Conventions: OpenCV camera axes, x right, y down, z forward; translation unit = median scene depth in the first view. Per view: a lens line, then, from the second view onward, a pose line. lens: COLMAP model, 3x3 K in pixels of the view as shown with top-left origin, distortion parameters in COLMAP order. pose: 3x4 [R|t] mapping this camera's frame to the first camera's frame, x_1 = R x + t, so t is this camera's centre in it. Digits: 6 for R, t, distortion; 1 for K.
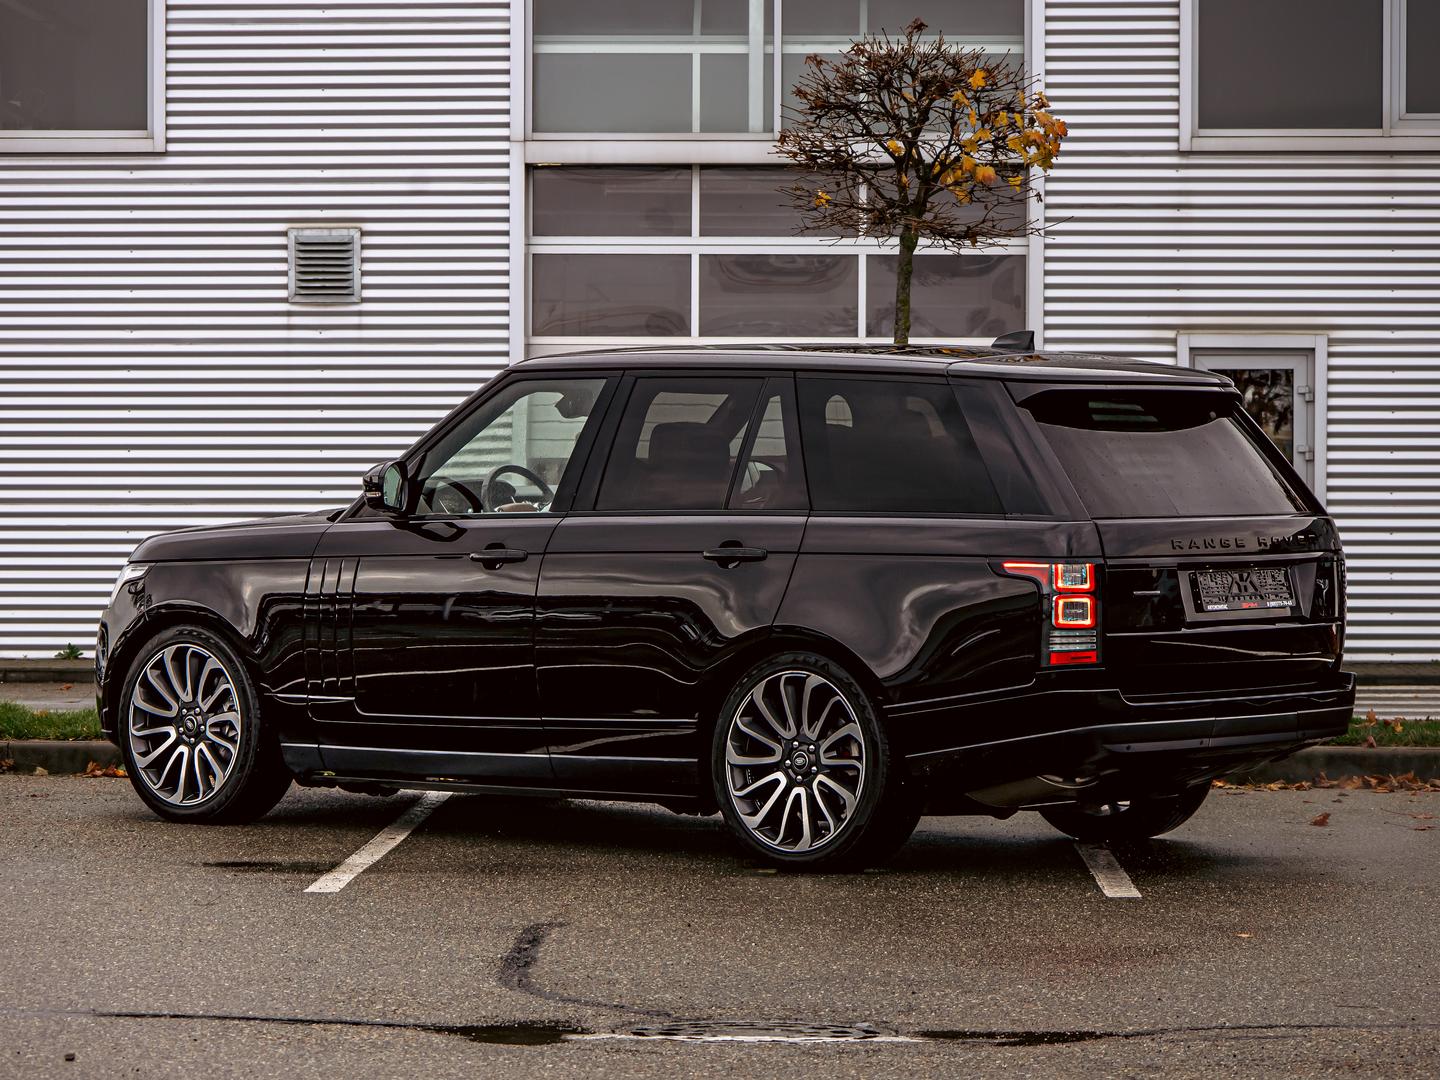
lens RADIAL K [[3516.1, 0, 723.5], [0, 3516.1, 583.7], [0, 0, 1]] dist [-0.015723, 0.282820]
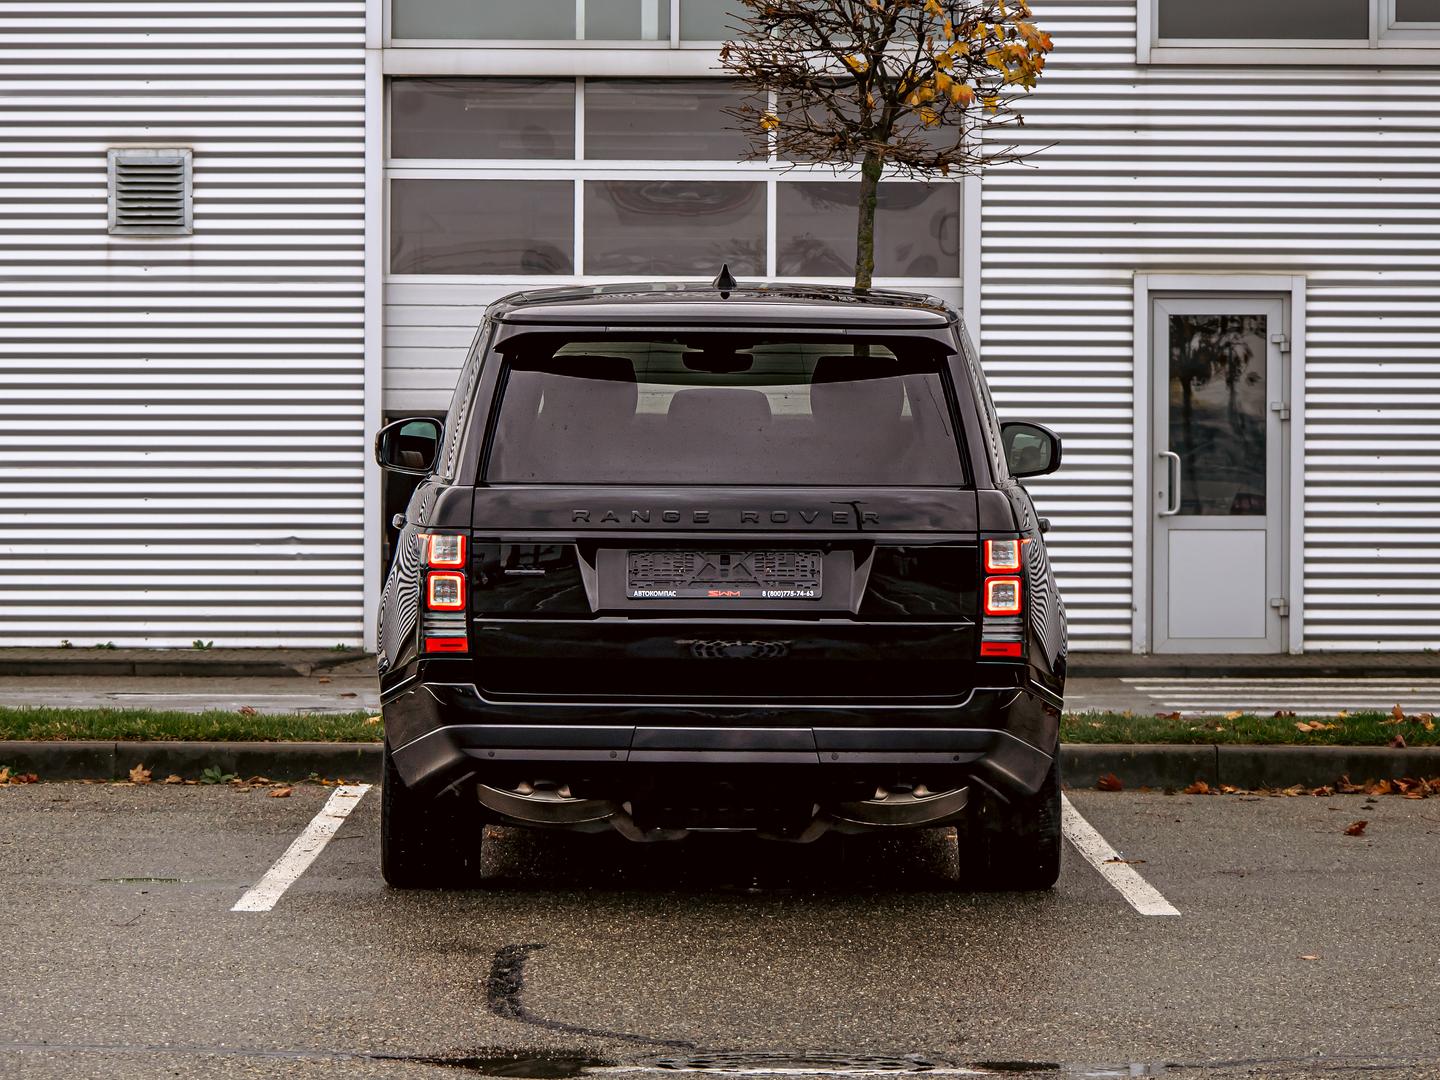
lens RADIAL K [[4203.4, 0, 546.0], [0, 4203.4, 543.8], [0, 0, 1]] dist [-0.030278, 0.339006]
pose [[0.999524, 0.001130, 0.030838, -0.053374], [-0.001003, 0.999991, -0.004136, 0.000162], [-0.030842, 0.004103, 0.999516, -0.037934]]
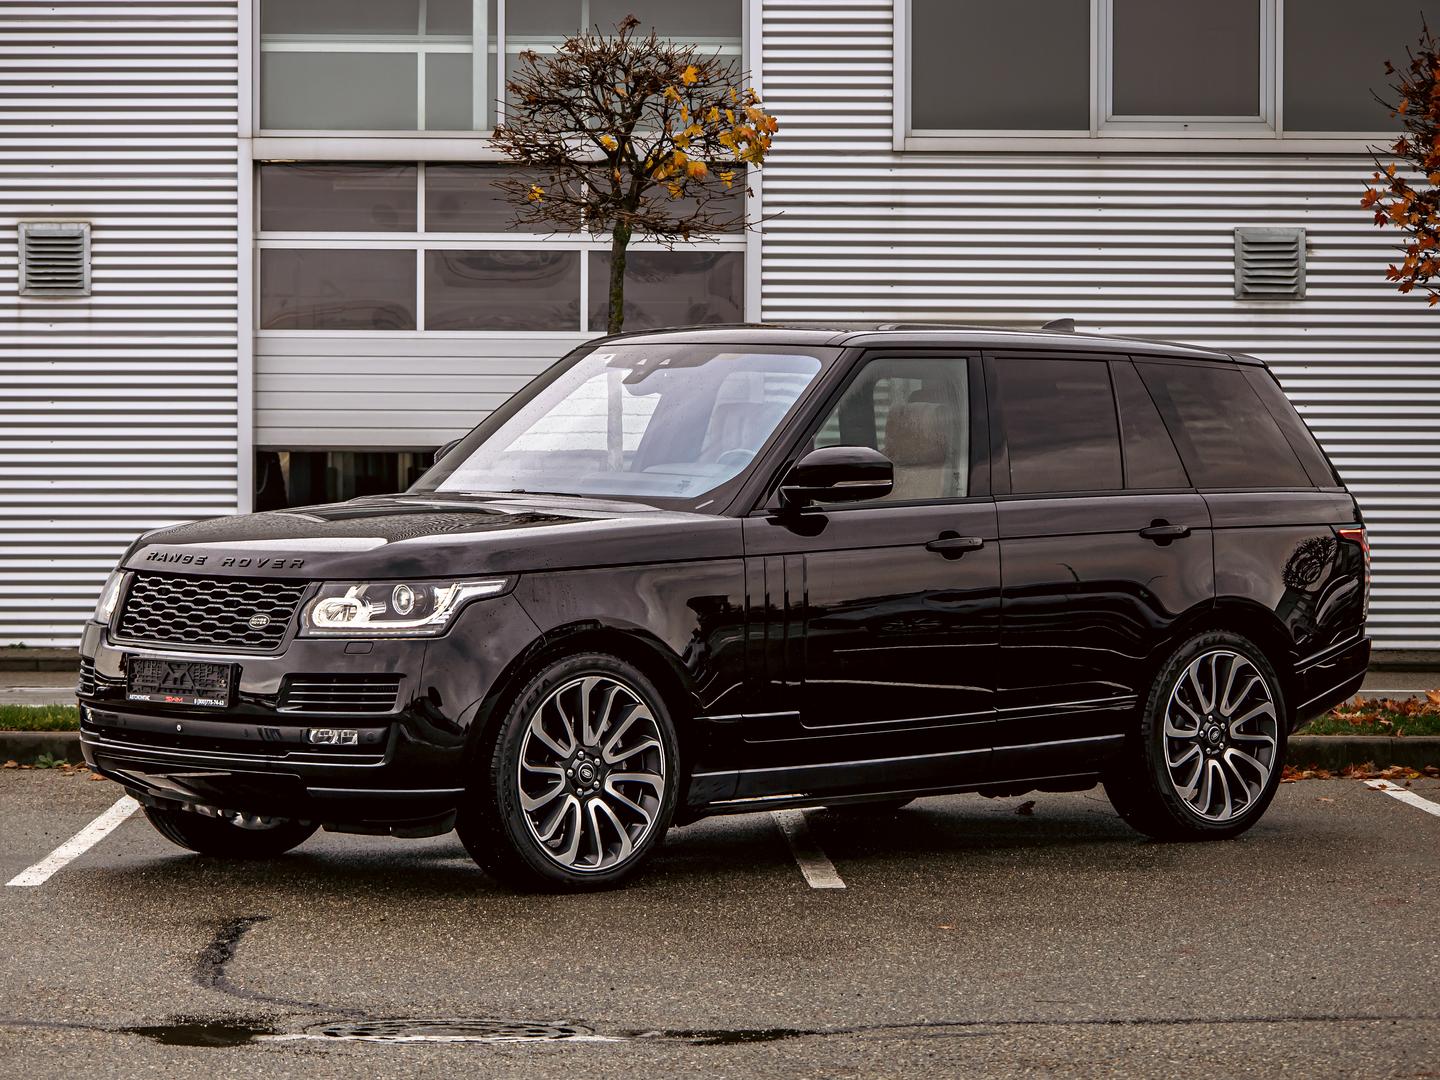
lens RADIAL K [[3303.1, 0, 614.3], [0, 3303.1, 574.3], [0, 0, 1]] dist [-0.022924, 0.280239]
pose [[0.999213, 0.000043, 0.039657, 0.011365], [-0.000118, 0.999998, 0.001890, -0.001497], [-0.039657, -0.001893, 0.999212, 0.044862]]
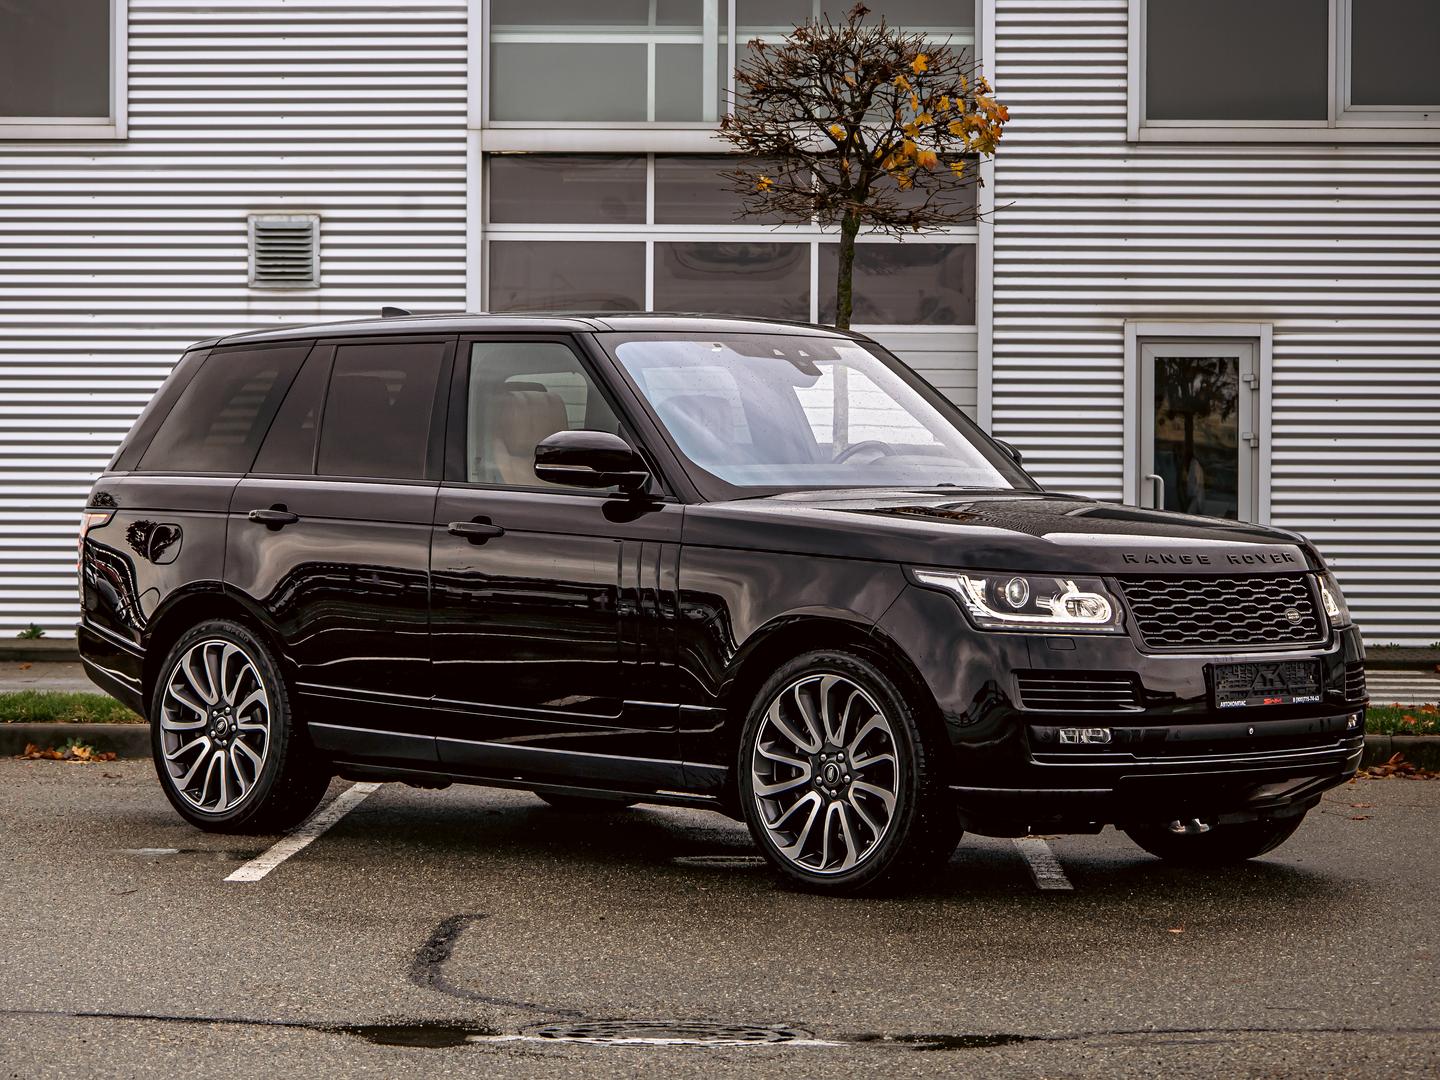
lens RADIAL K [[3282.8, 0, 720.2], [0, 3282.8, 580.7], [0, 0, 1]] dist [-0.017573, 0.108088]
pose [[0.999993, 0.003849, -0.000246, 0.014397], [-0.003848, 0.999976, 0.005764, -0.001637], [0.000268, -0.005763, 0.999983, 0.058749]]
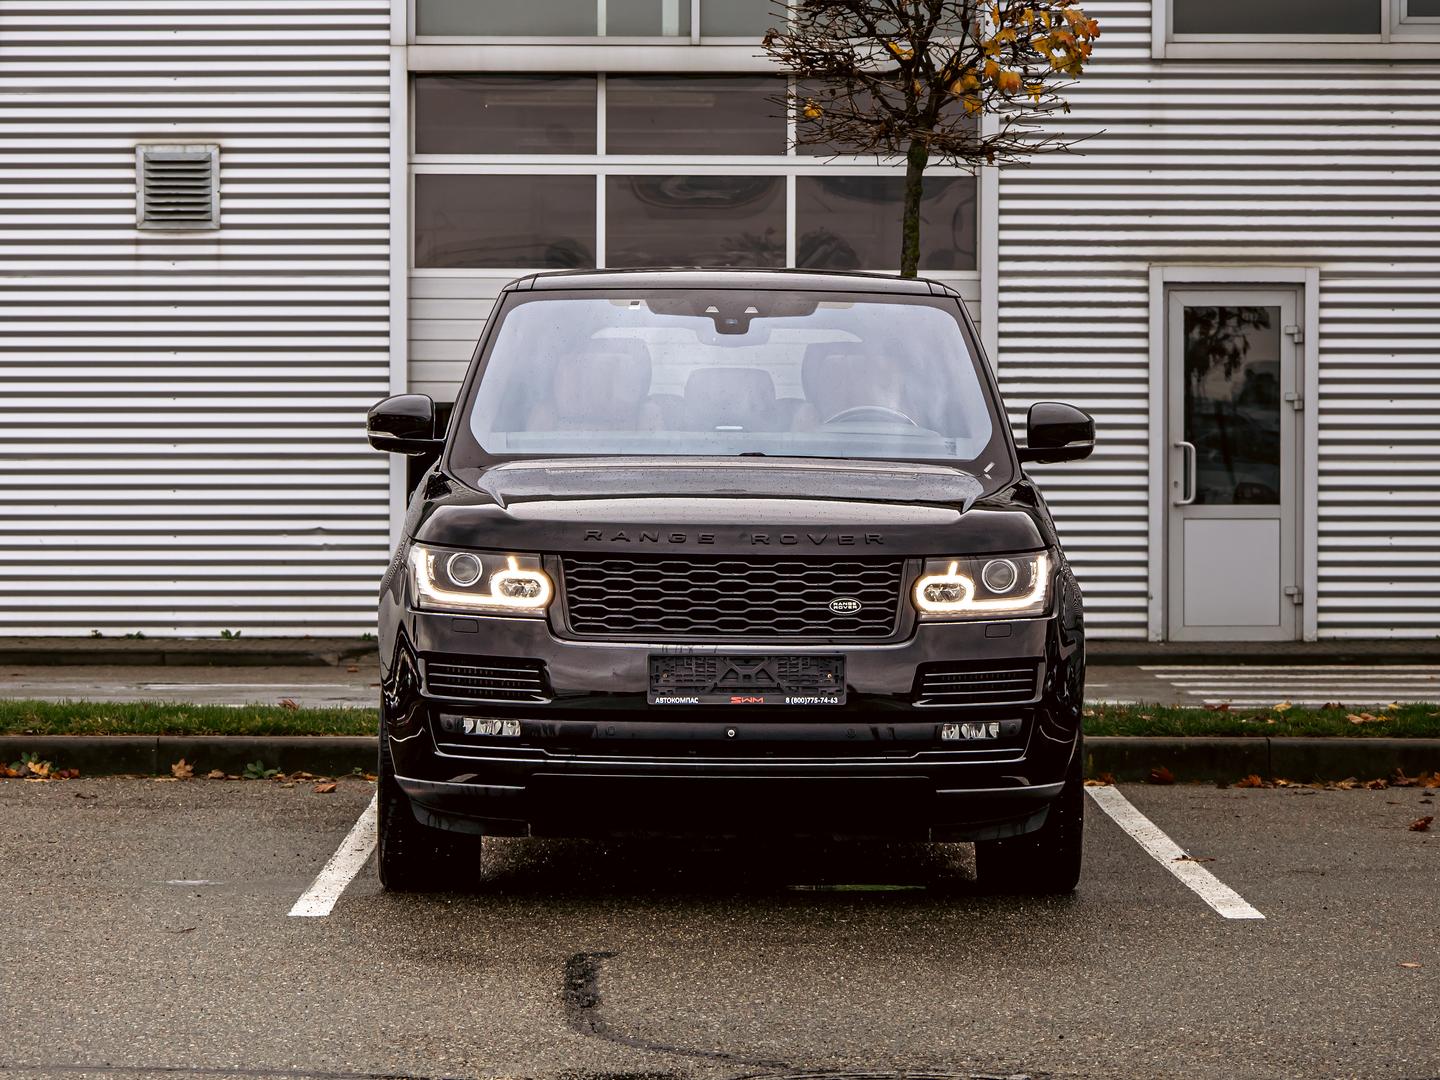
lens RADIAL K [[3831.2, 0, 479.2], [0, 3831.2, 539.4], [0, 0, 1]] dist [-0.030378, 0.243111]
pose [[0.999636, -0.000907, 0.026961, -0.071429], [0.000935, 0.999999, -0.001044, -0.001971], [-0.026960, 0.001069, 0.999636, 0.050548]]
